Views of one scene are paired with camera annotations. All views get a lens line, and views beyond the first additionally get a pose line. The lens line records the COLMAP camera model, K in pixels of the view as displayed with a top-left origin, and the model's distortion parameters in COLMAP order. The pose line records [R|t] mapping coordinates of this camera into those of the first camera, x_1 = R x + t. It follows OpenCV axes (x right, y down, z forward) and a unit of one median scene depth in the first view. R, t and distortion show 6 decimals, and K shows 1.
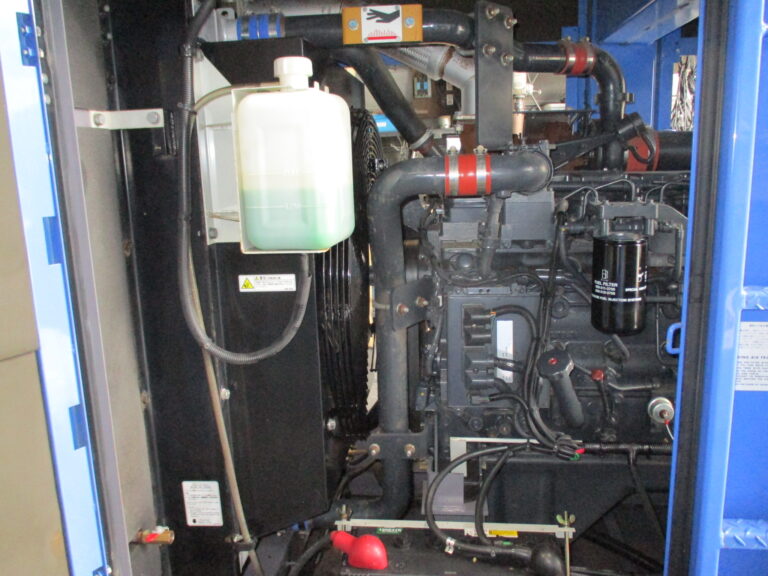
lens RADIAL K [[674.4, 0, 384.0], [0, 674.4, 288.0], [0, 0, 1]] dist [-0.008667, 0.000454]
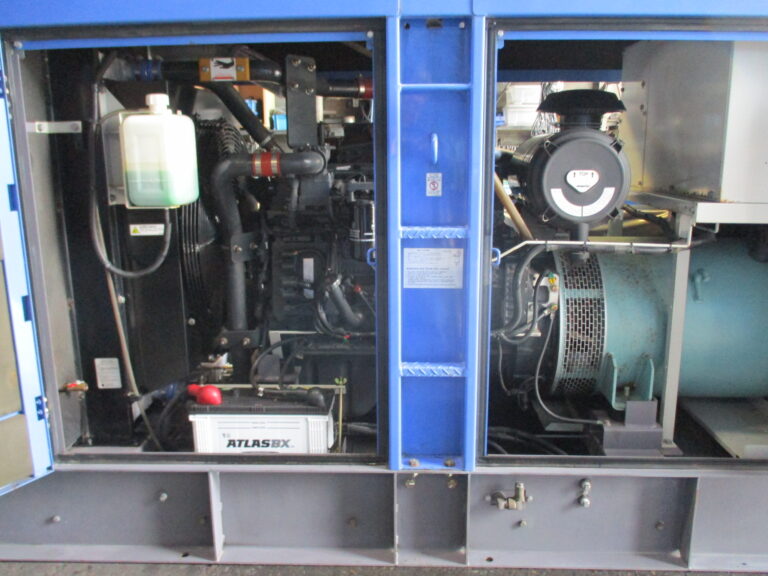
lens RADIAL K [[711.6, 0, 398.2], [0, 711.6, 285.4], [0, 0, 1]] dist [-0.000748, -0.008480]
pose [[0.997740, 0.003530, 0.067097, 0.315201], [-0.003300, 0.999988, -0.003535, 0.132004], [-0.067109, 0.003305, 0.997740, -0.749448]]
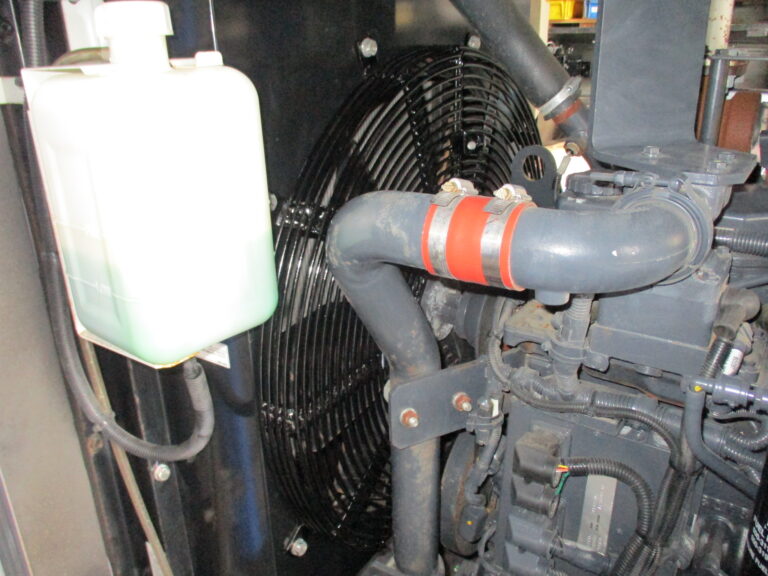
lens RADIAL K [[674.4, 0, 384.0], [0, 674.4, 288.0], [0, 0, 1]] dist [-0.008667, 0.000454]
pose [[0.876032, 0.185116, -0.445309, 0.271487], [-0.093173, 0.970964, 0.220336, -0.226946], [0.473167, -0.151531, 0.867843, 0.529961]]
